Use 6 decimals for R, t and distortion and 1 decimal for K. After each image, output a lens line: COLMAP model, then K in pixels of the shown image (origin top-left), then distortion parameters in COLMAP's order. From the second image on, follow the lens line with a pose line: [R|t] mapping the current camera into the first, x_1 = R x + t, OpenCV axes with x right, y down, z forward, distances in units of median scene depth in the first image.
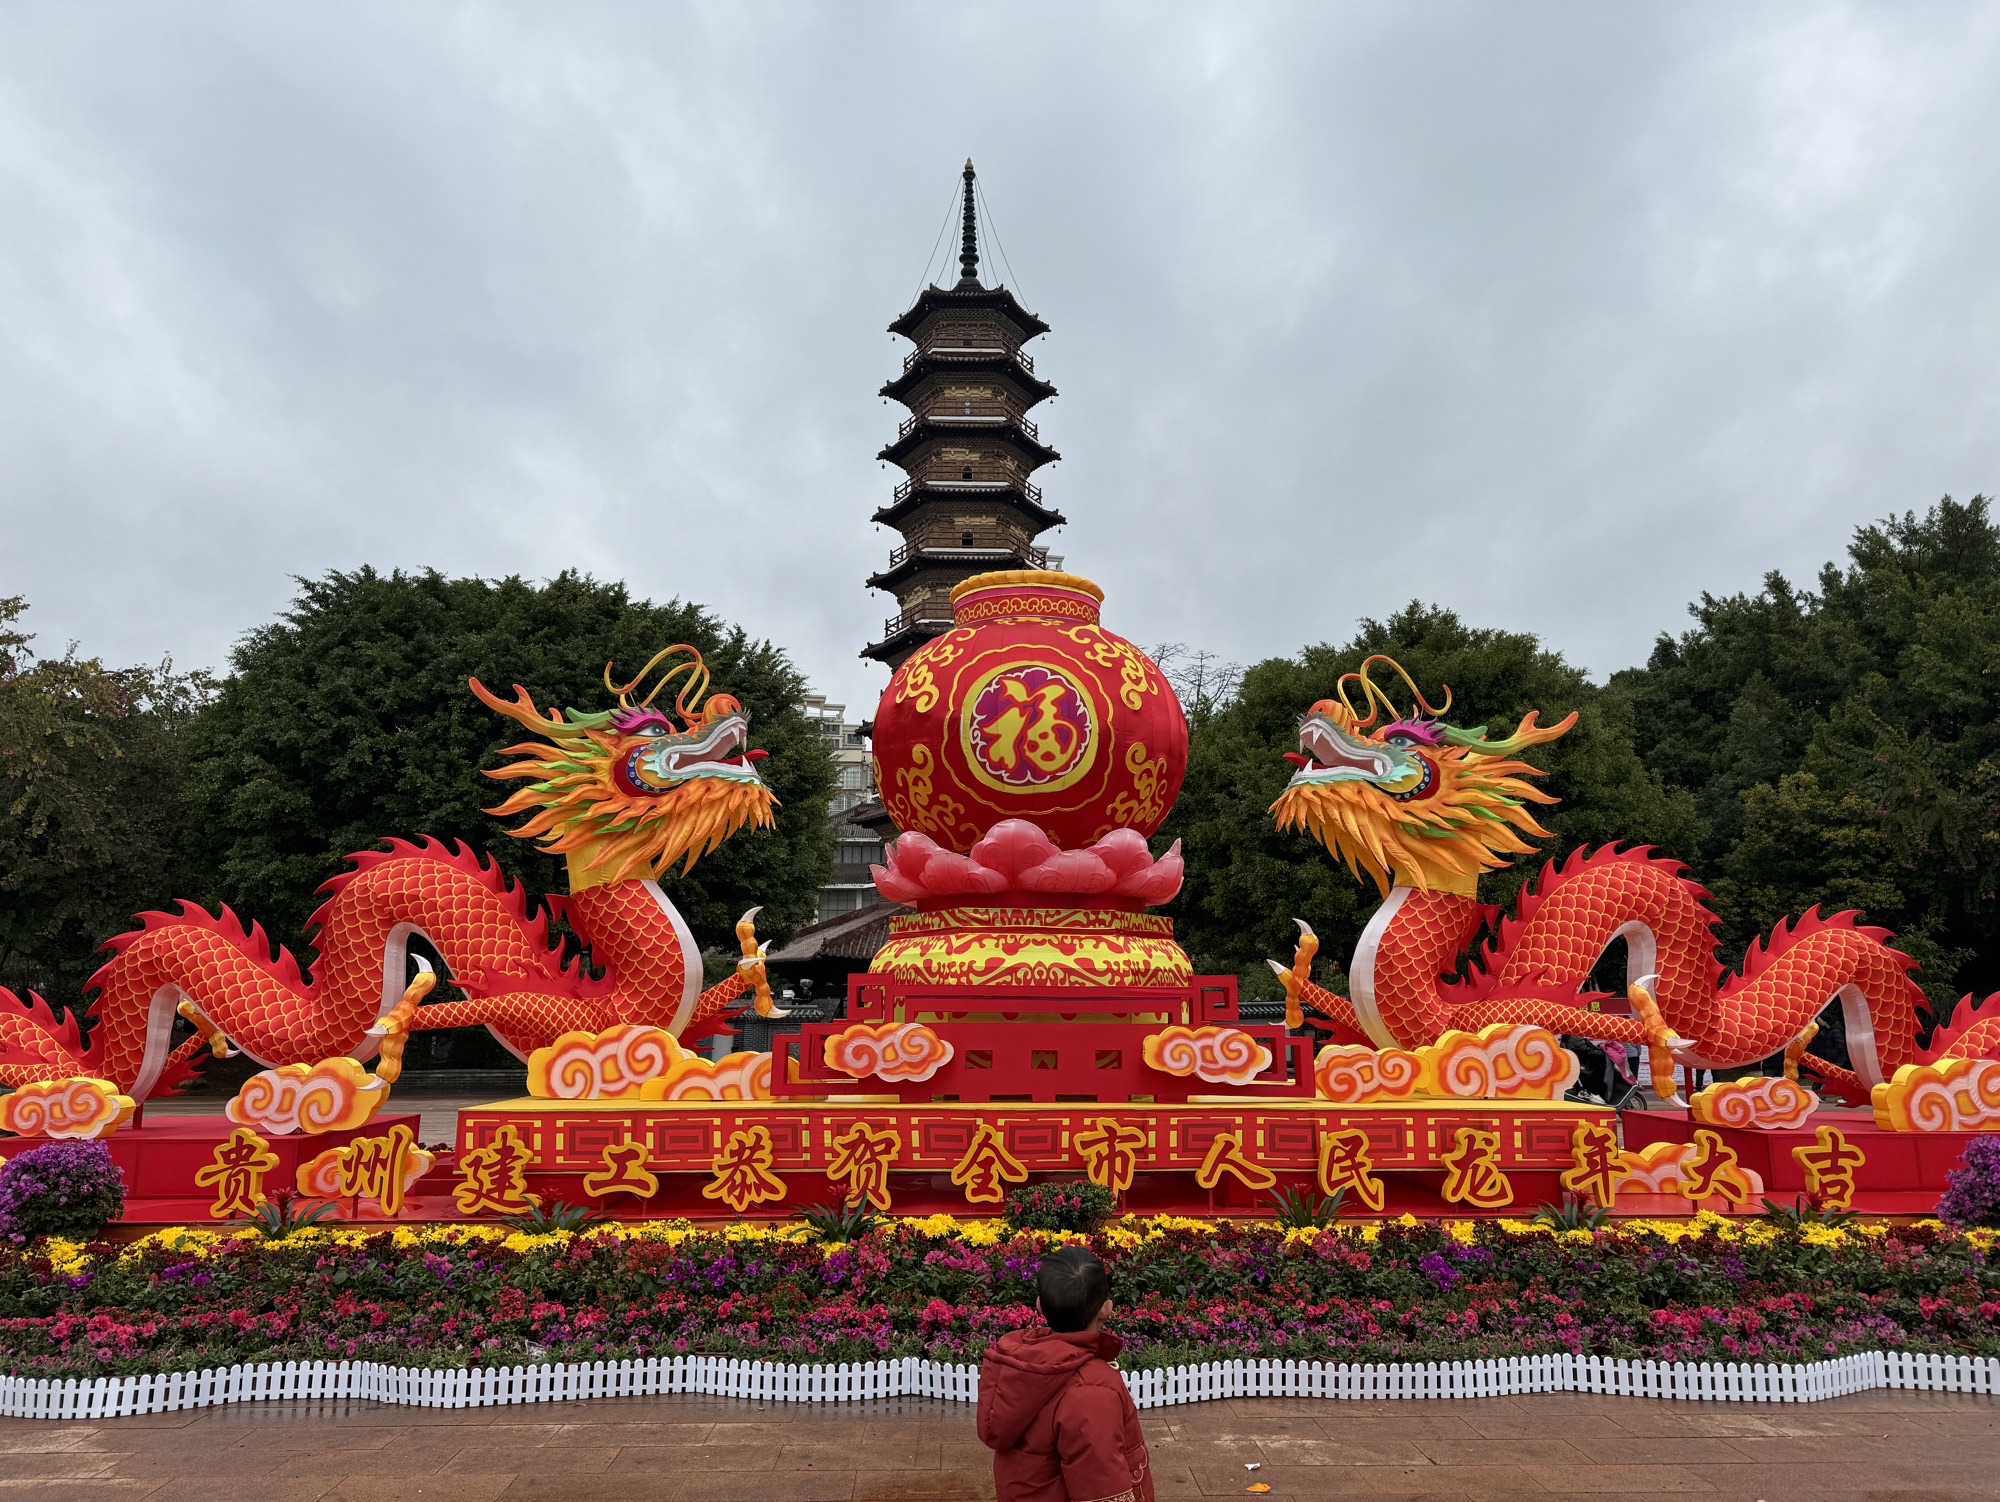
lens RADIAL K [[1379.5, 0, 1000.0], [0, 1379.5, 751.0], [0, 0, 1]] dist [0.114519, -0.181915]
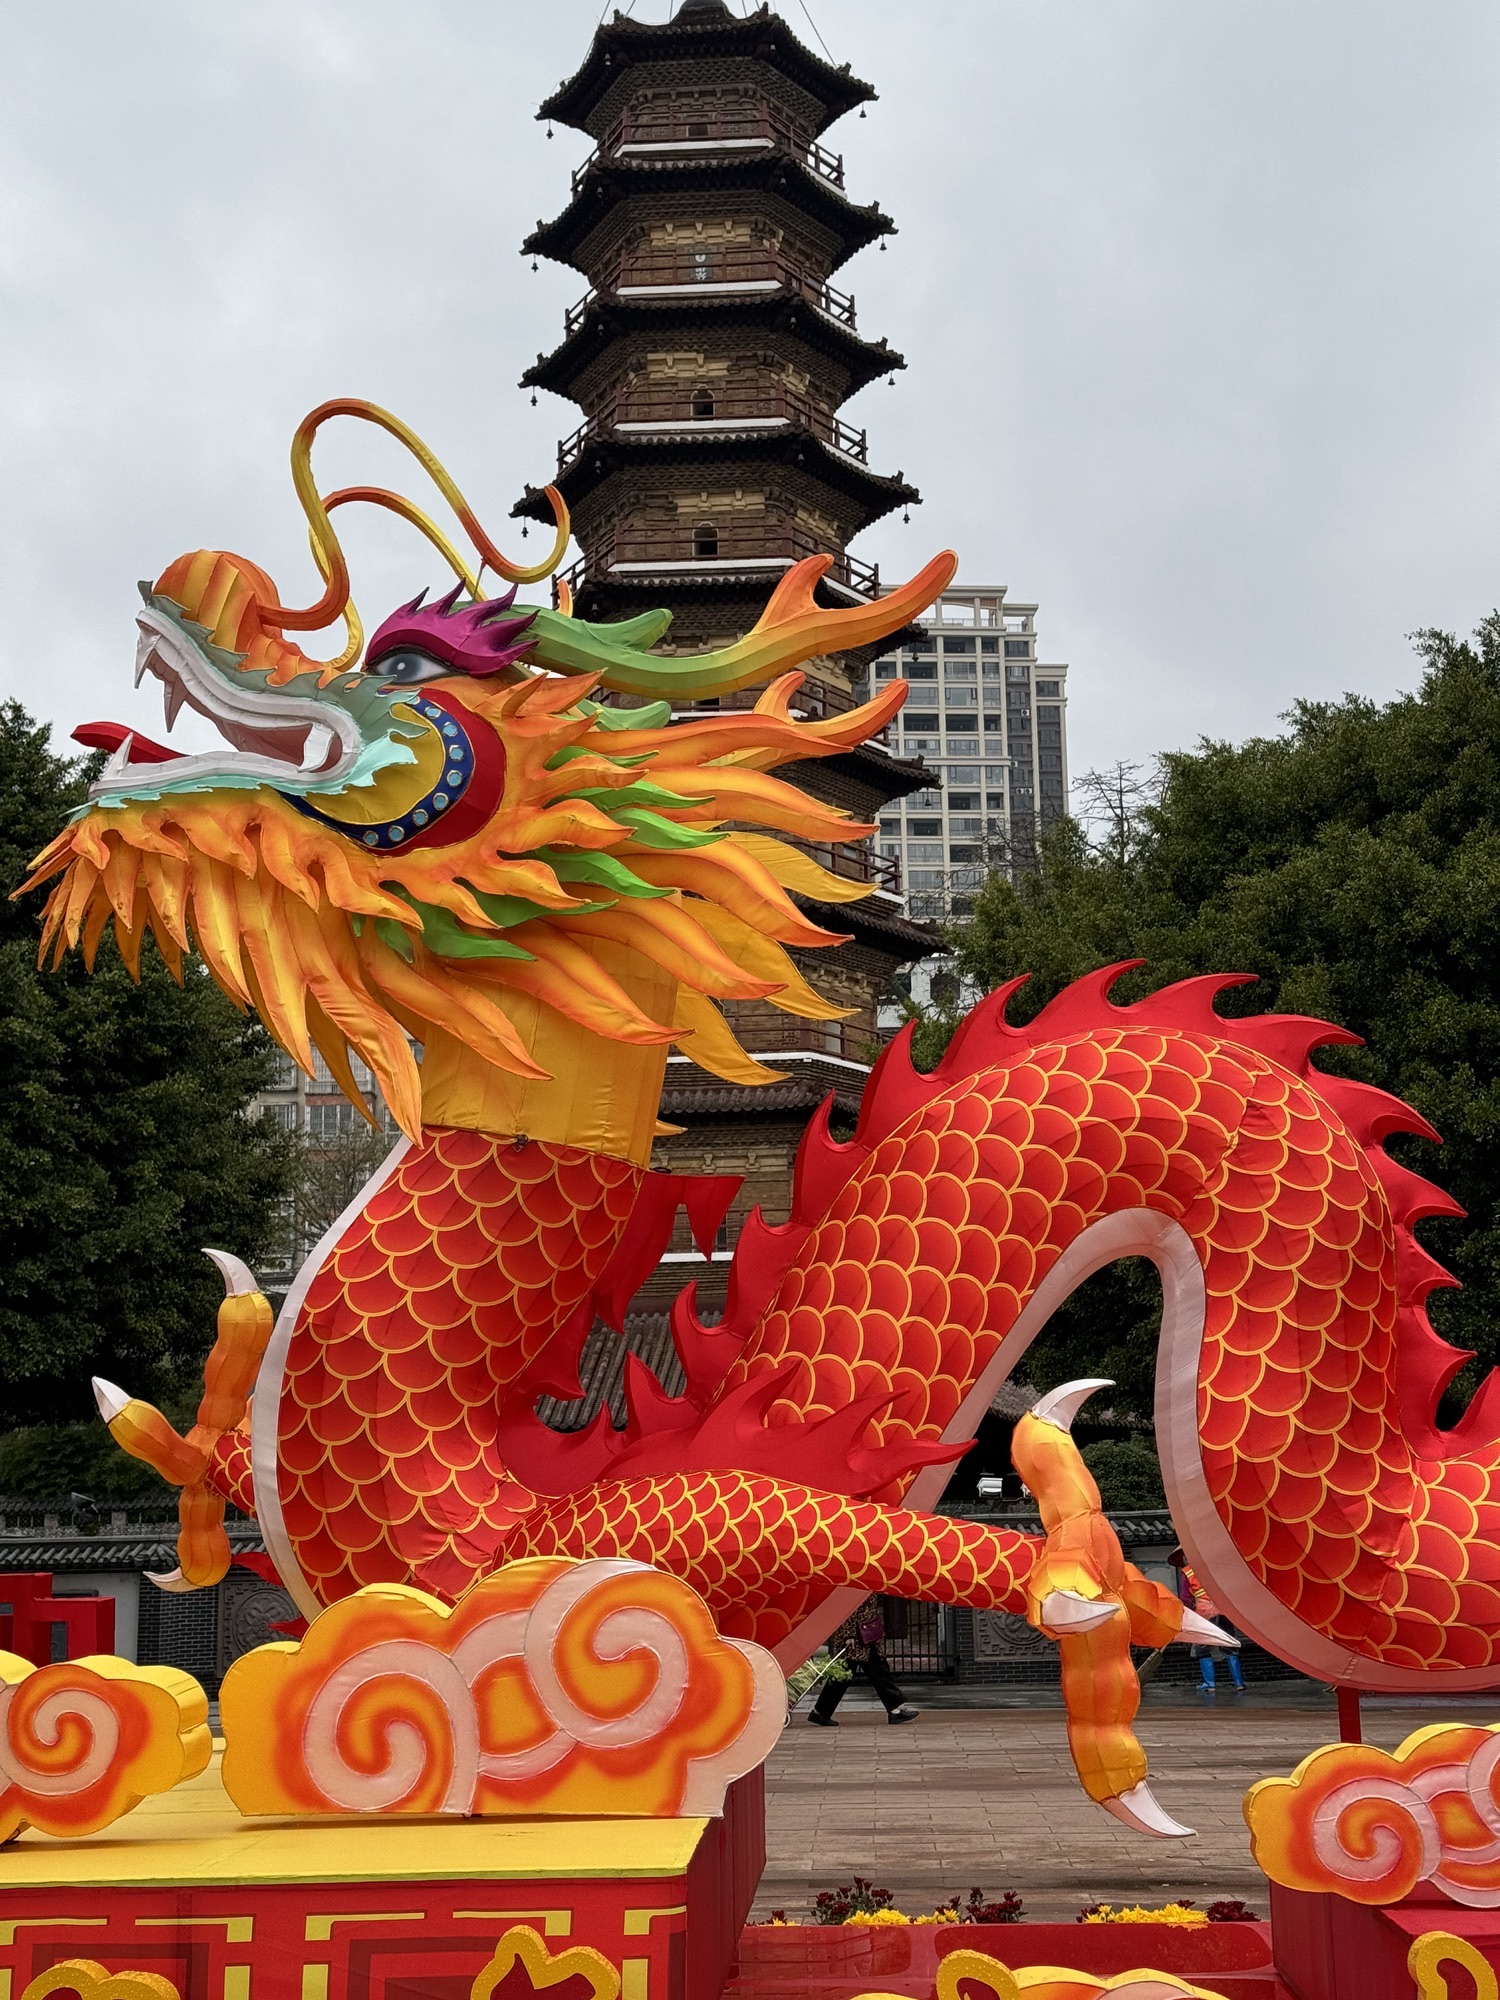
lens RADIAL K [[2758.9, 0, 750.0], [0, 2758.9, 1000.0], [0, 0, 1]] dist [0.109420, -0.036063]
pose [[0.996614, -0.033925, -0.074899, 0.186644], [0.033557, 0.999418, -0.006166, 0.034003], [0.075064, 0.003632, 0.997172, 0.172913]]
